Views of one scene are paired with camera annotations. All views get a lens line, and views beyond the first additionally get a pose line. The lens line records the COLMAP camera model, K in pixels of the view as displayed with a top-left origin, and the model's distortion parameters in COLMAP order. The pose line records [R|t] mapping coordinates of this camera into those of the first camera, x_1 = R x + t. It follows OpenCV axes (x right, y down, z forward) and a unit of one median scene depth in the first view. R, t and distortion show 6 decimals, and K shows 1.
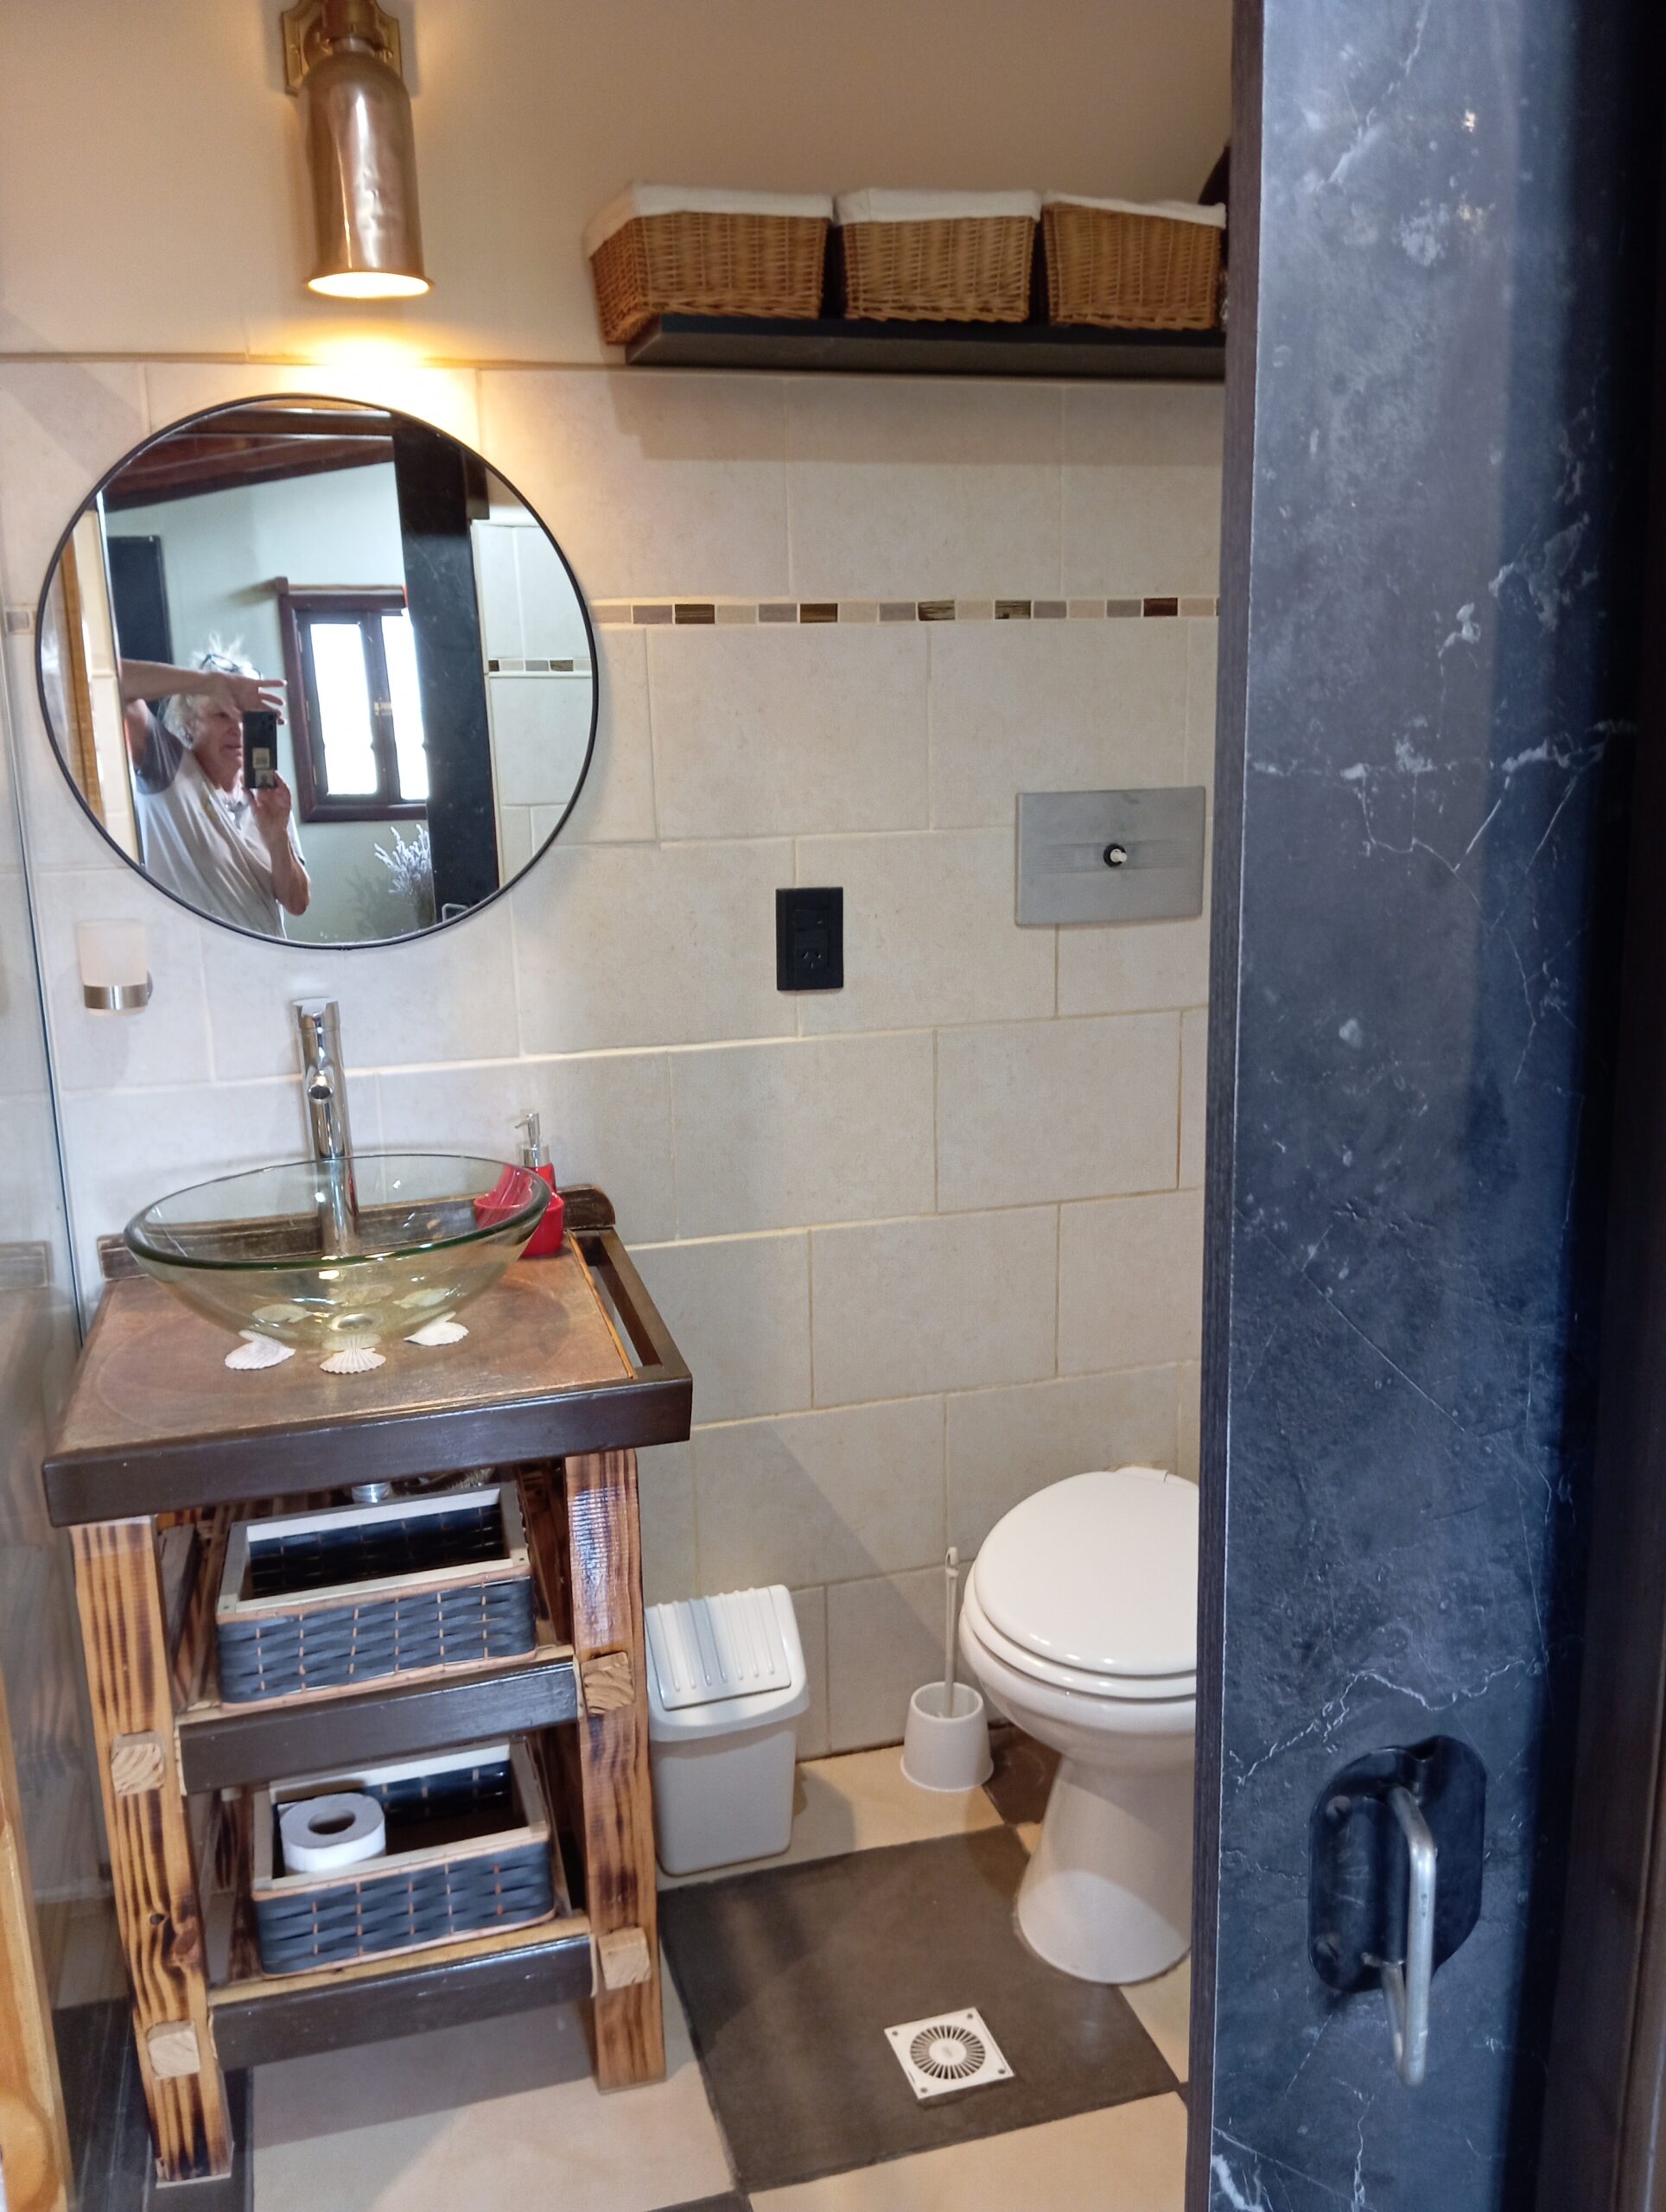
lens RADIAL K [[1782.4, 0, 838.9], [0, 1782.4, 1133.9], [0, 0, 1]] dist [0.076448, -0.166044]
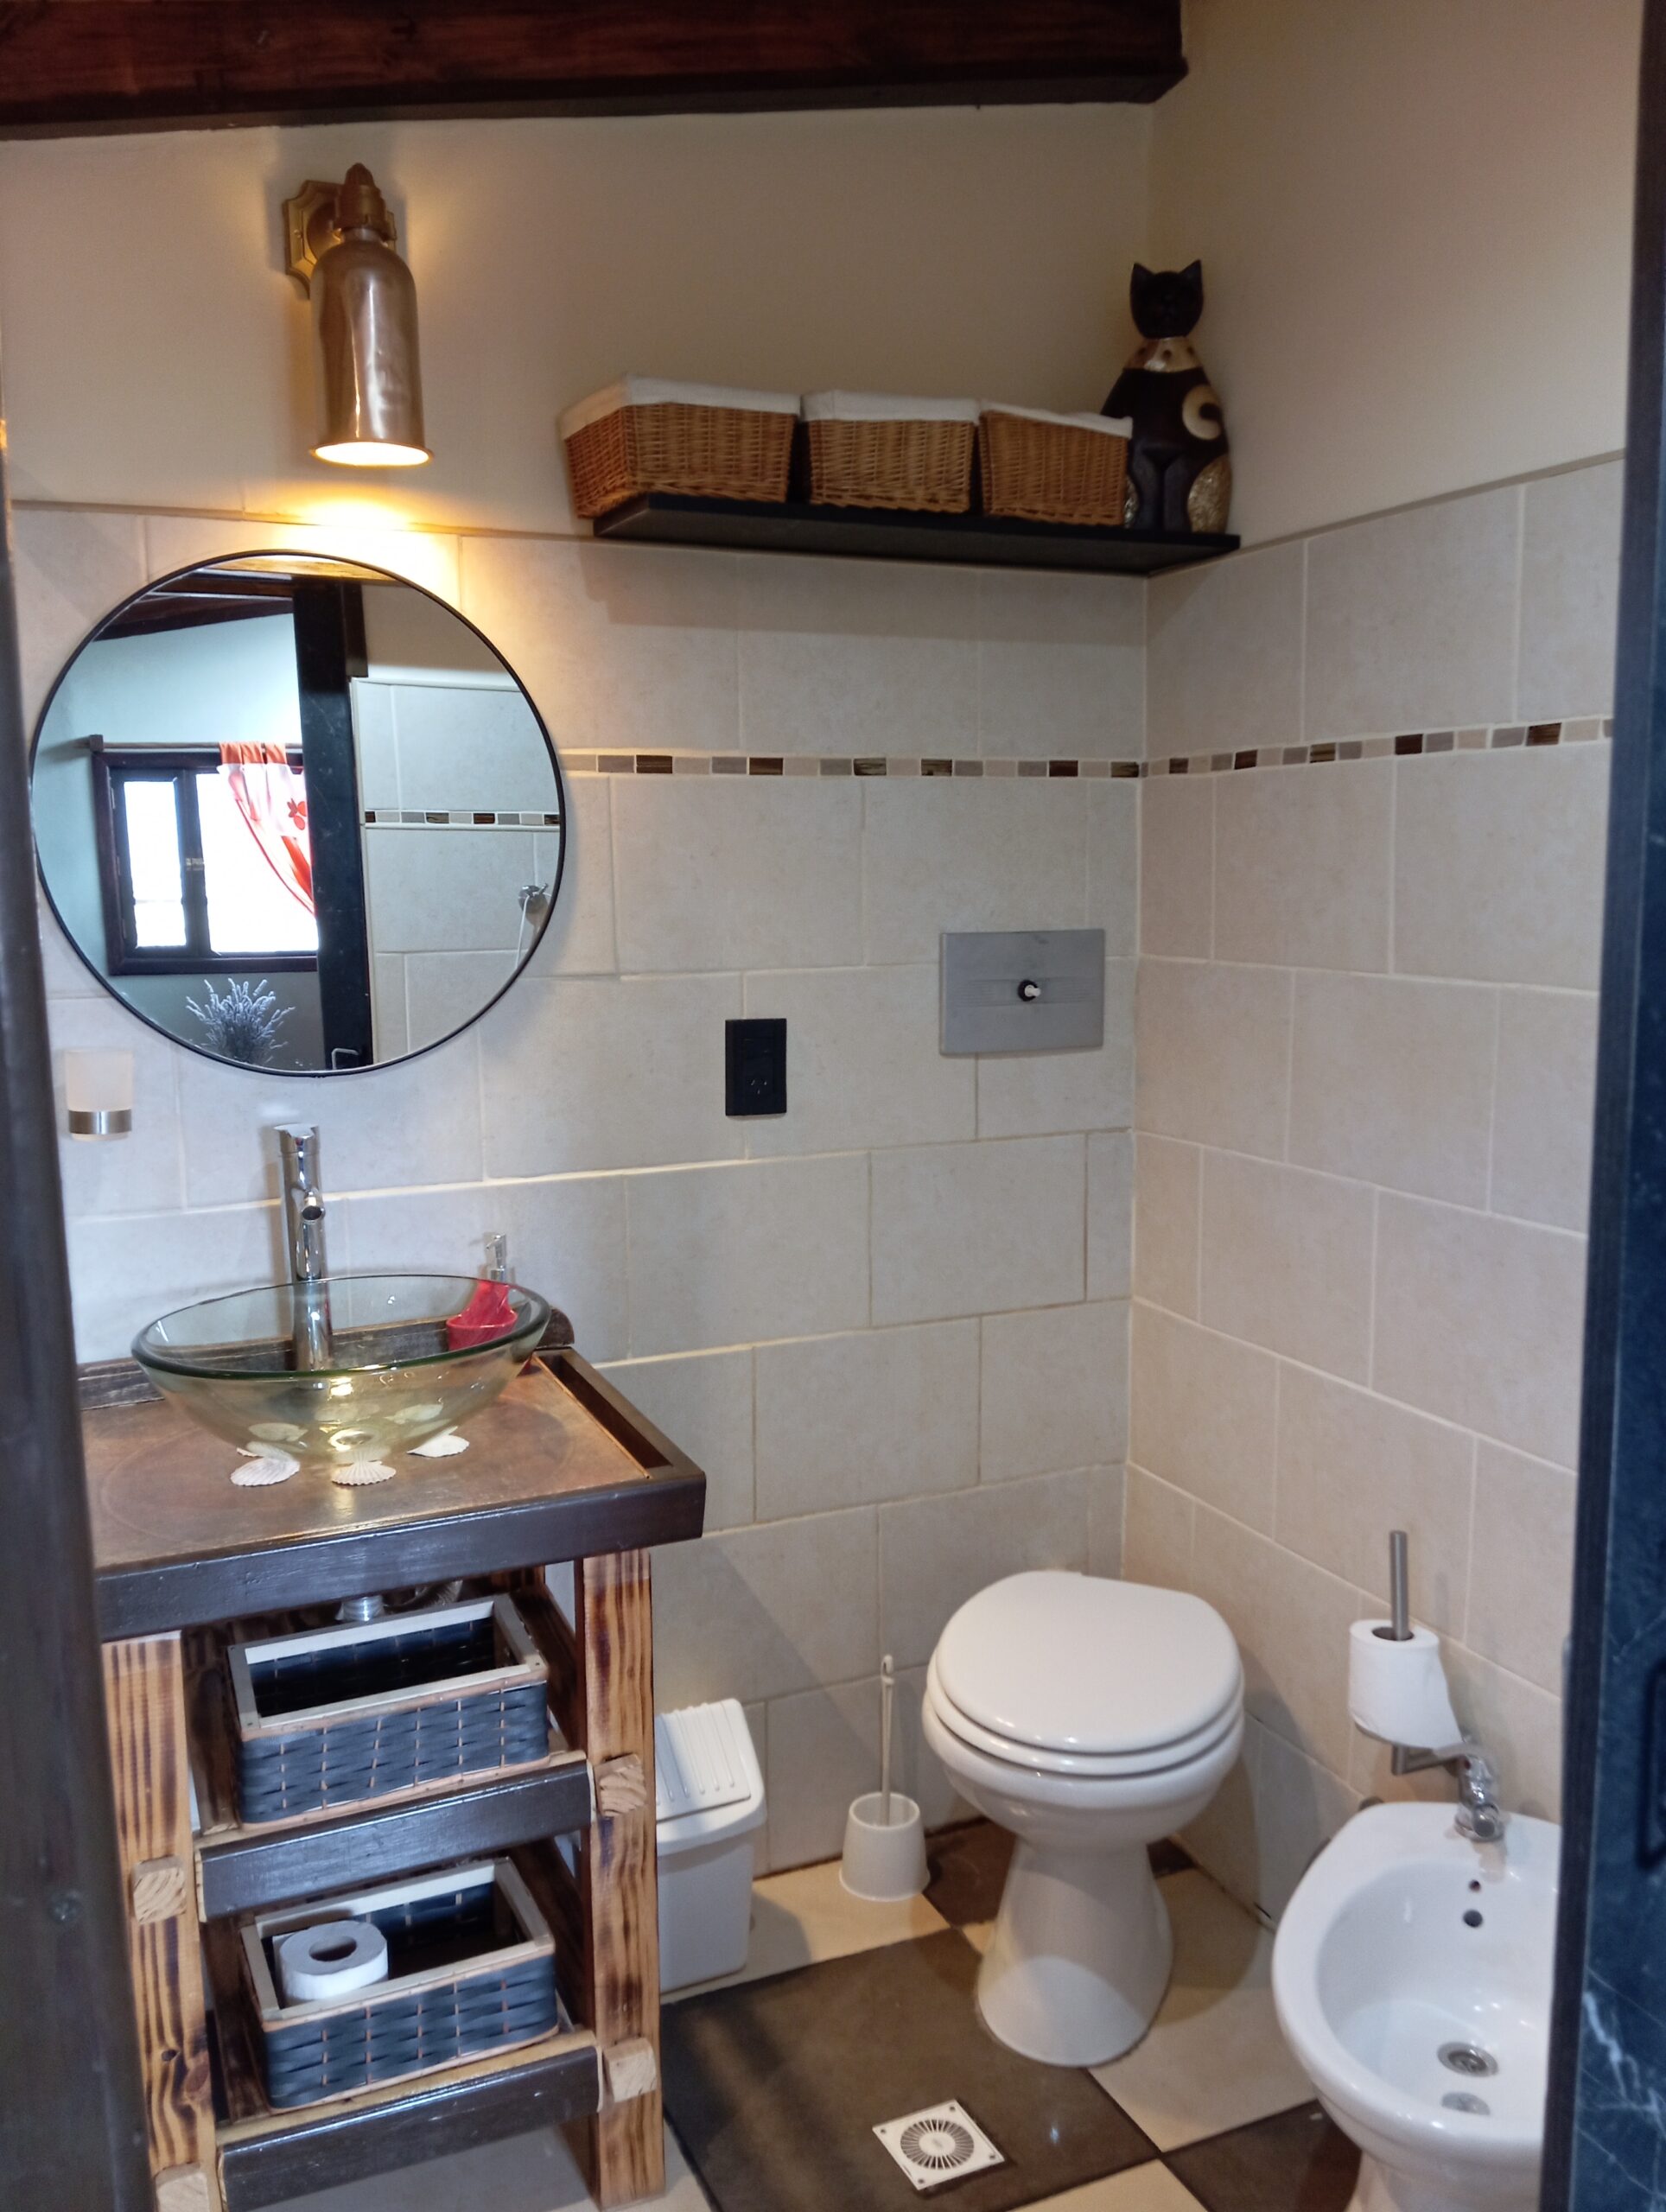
lens RADIAL K [[1782.4, 0, 838.9], [0, 1782.4, 1133.9], [0, 0, 1]] dist [0.076448, -0.166044]
pose [[0.989779, -0.009967, 0.142258, -0.131951], [0.022902, 0.995716, -0.089587, 0.029004], [-0.140756, 0.091929, 0.985767, -0.049948]]
